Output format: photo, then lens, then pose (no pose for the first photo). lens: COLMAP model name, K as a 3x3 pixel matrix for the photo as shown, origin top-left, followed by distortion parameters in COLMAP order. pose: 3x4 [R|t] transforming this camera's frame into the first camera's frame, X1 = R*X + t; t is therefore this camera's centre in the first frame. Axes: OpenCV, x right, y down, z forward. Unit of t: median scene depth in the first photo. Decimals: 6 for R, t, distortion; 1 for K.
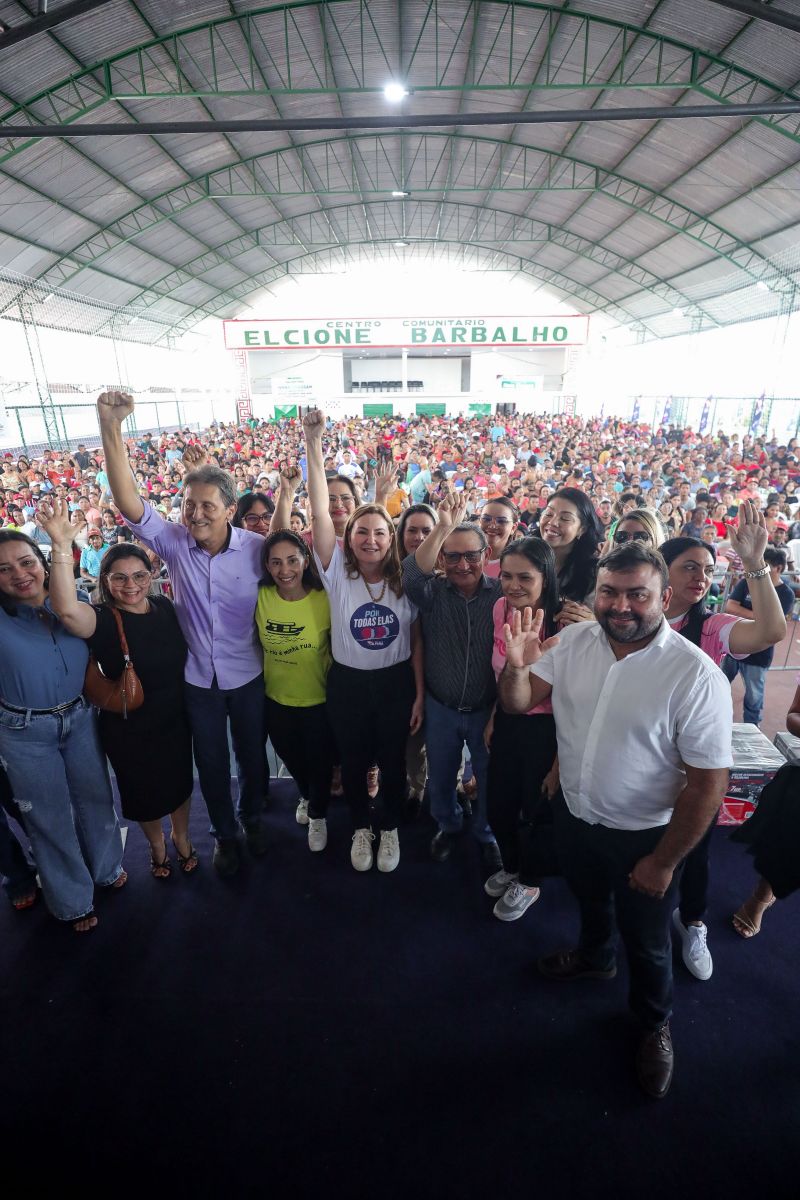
lens RADIAL K [[571.6, 0, 401.4], [0, 571.6, 610.4], [0, 0, 1]] dist [-0.001151, 0.000884]
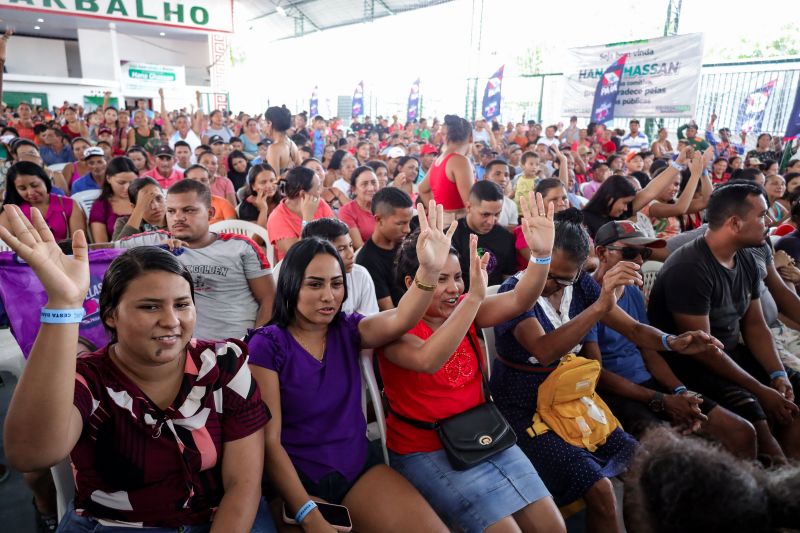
lens RADIAL K [[556.1, 0, 403.3], [0, 556.1, 263.5], [0, 0, 1]] dist [0.005107, 0.000062]
pose [[0.814349, -0.114561, 0.568957, 0.057943], [0.173059, 0.983660, -0.049637, -0.122308], [-0.553974, 0.138885, 0.820868, 0.629099]]
